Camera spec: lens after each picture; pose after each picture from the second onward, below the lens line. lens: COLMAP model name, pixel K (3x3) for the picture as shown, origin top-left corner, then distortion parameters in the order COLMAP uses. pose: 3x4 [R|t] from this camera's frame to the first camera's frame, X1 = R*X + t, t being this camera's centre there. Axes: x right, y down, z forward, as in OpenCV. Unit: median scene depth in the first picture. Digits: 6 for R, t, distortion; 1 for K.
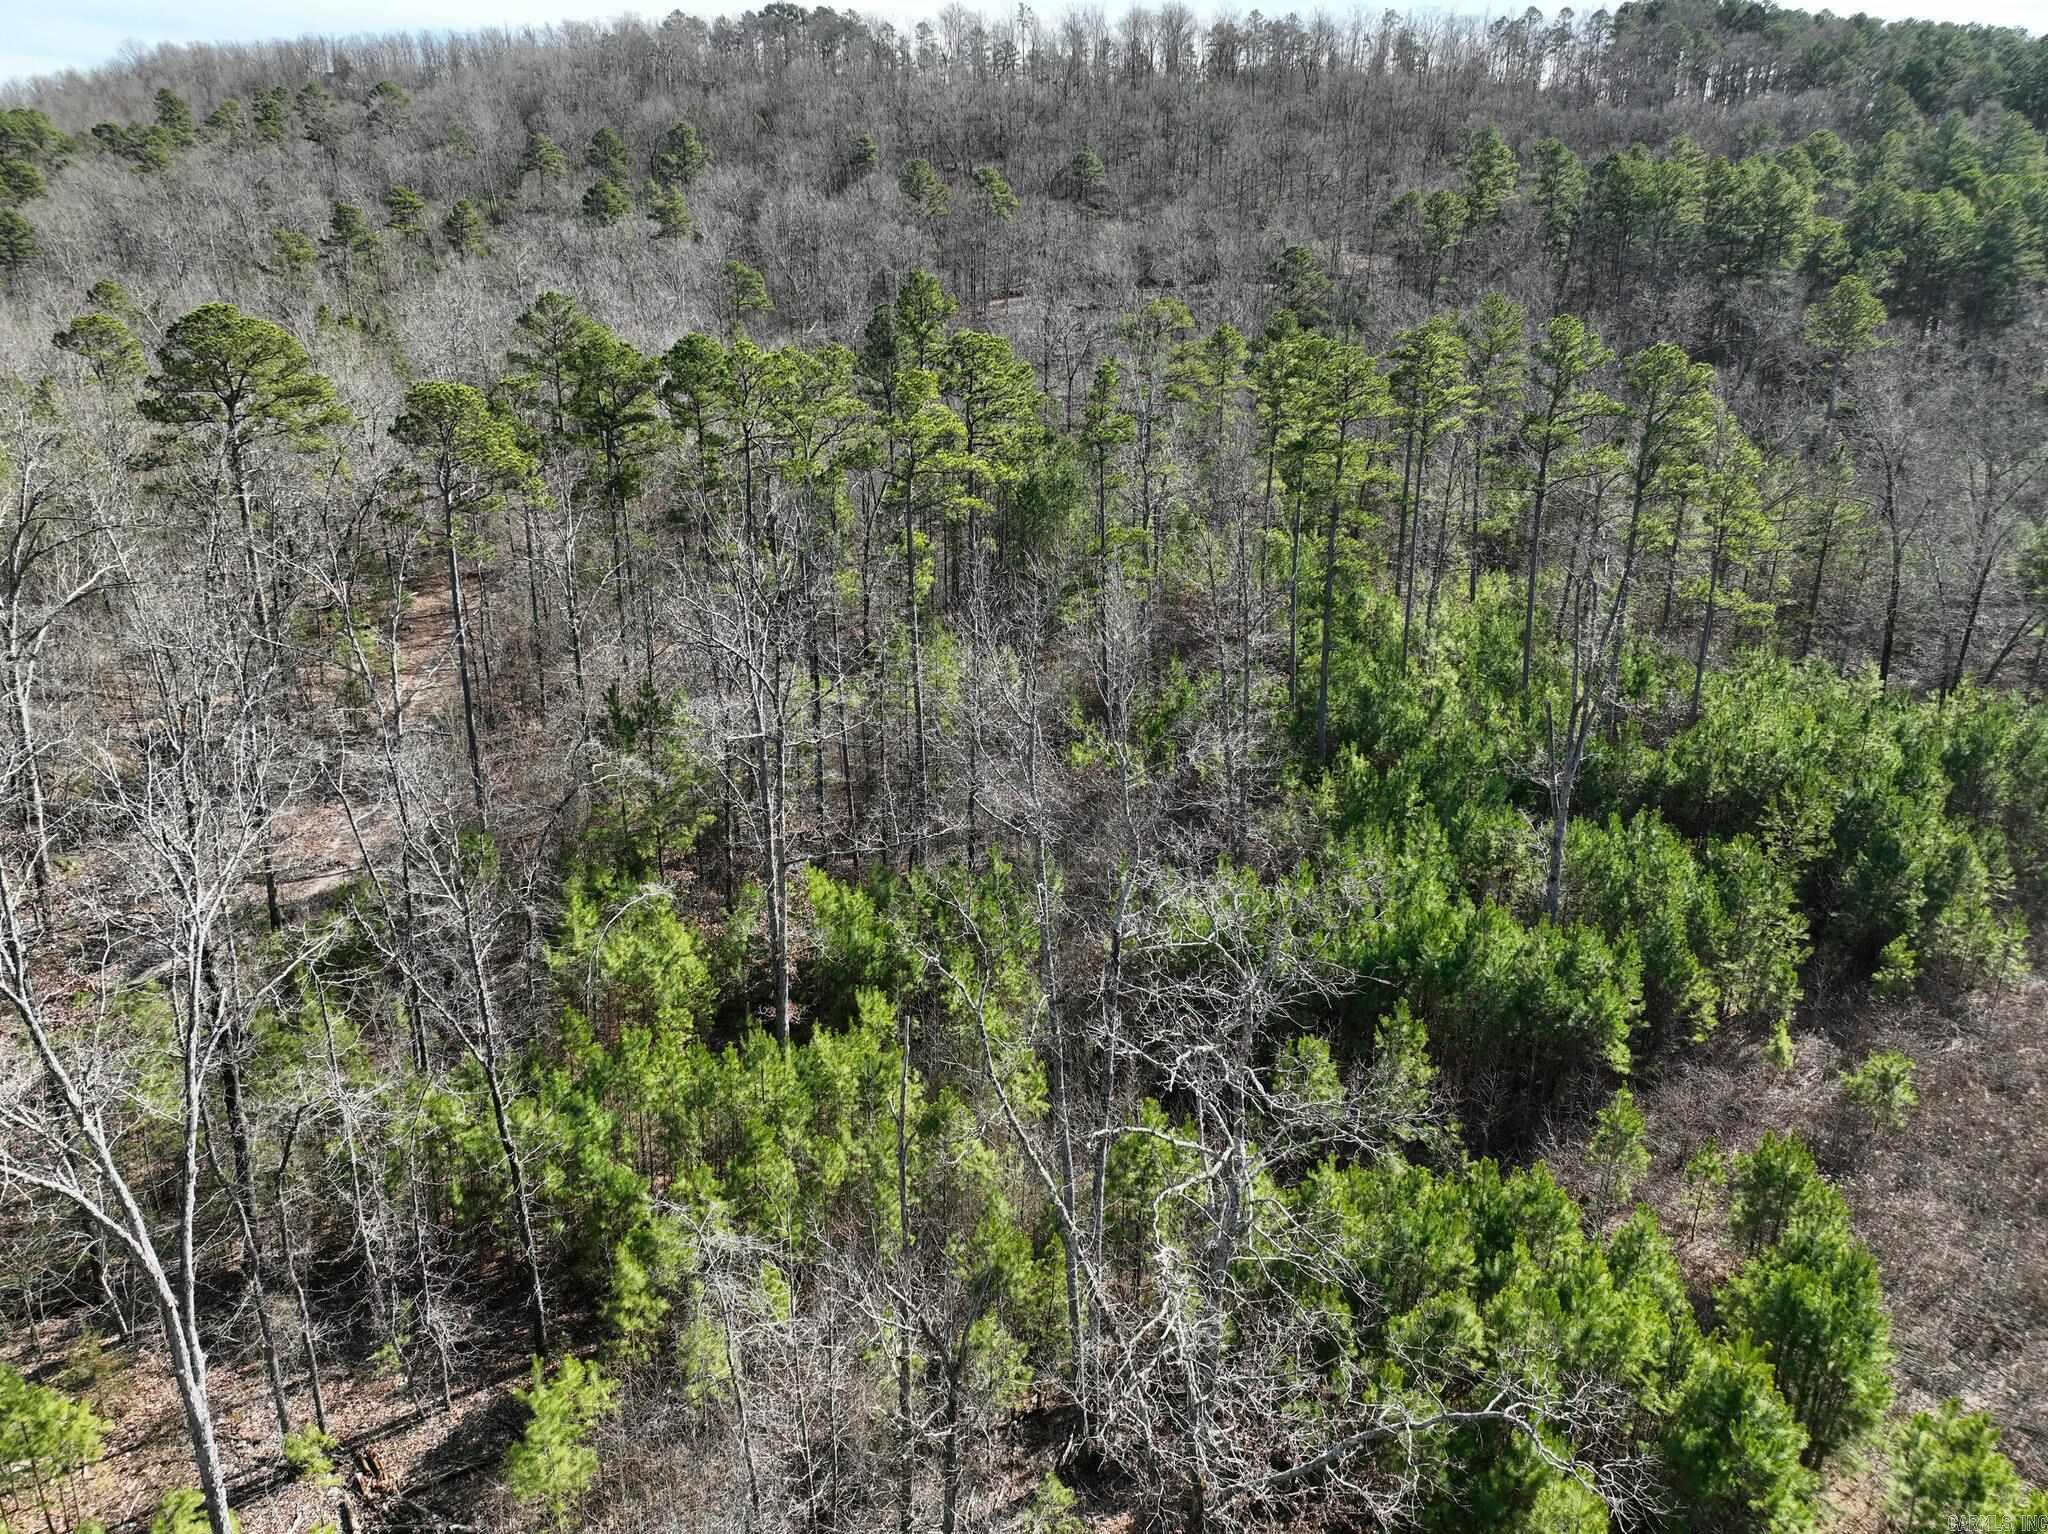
lens RADIAL K [[1438.0, 0, 1025.7], [0, 1438.0, 770.4], [0, 0, 1]] dist [-0.004181, 0.023660]
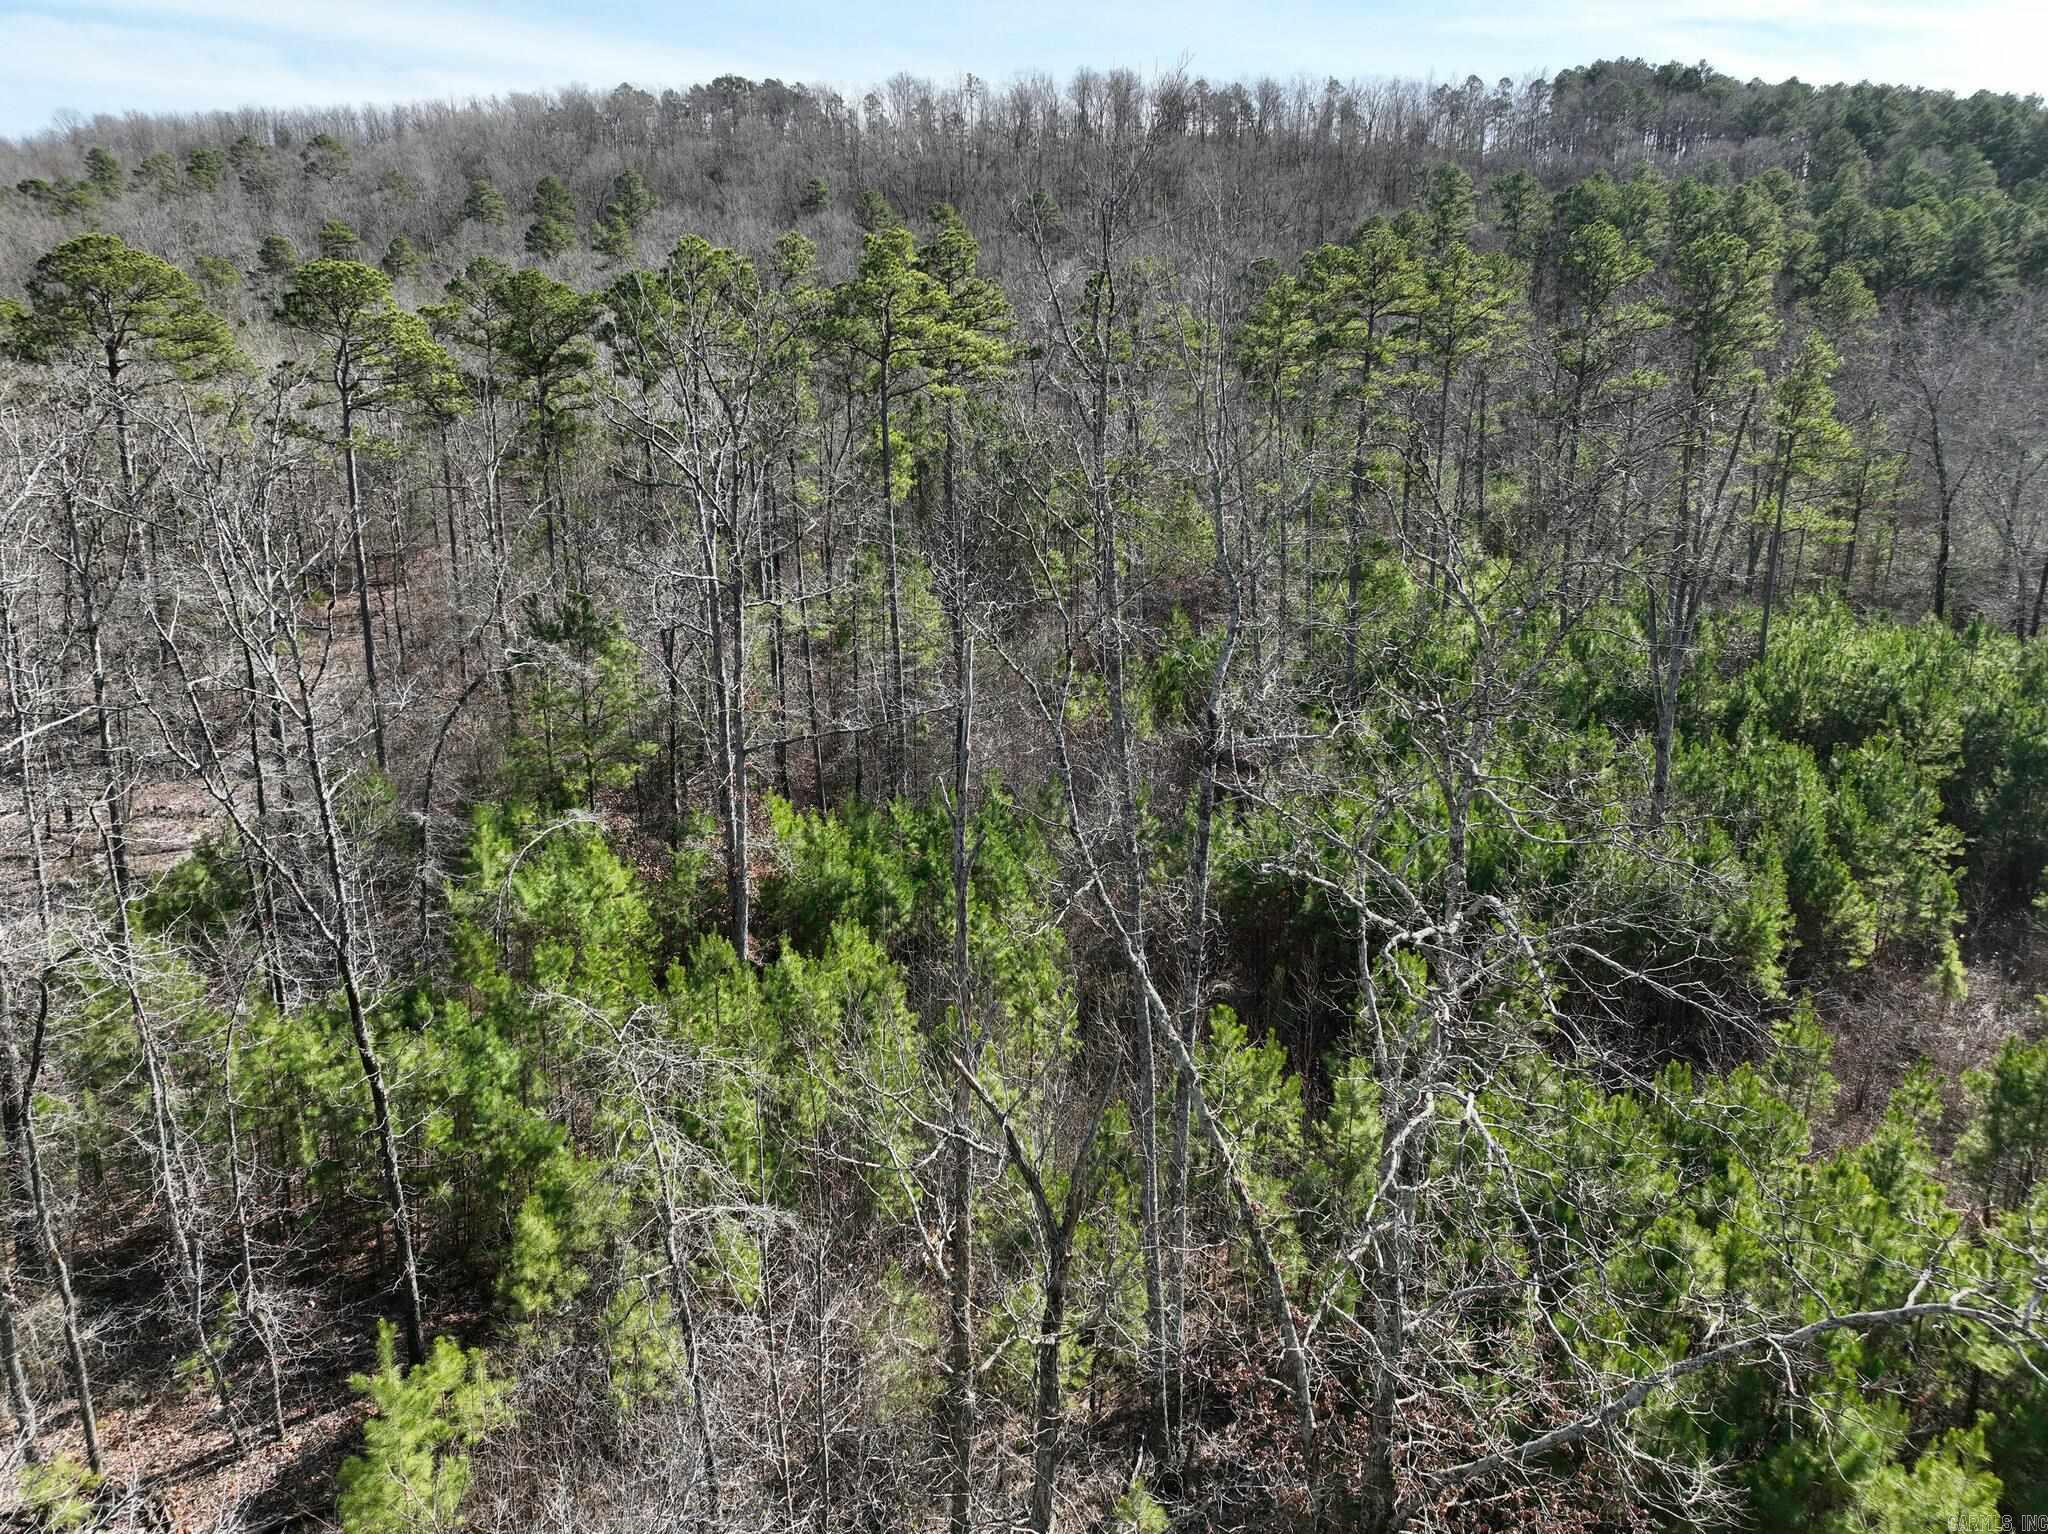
lens RADIAL K [[1438.0, 0, 1024.0], [0, 1438.0, 767.0], [0, 0, 1]] dist [-0.003228, 0.022806]
pose [[0.999343, -0.011662, 0.034305, -0.048053], [0.013858, 0.997821, -0.064502, 0.157178], [-0.033478, 0.064935, 0.997328, 0.239845]]
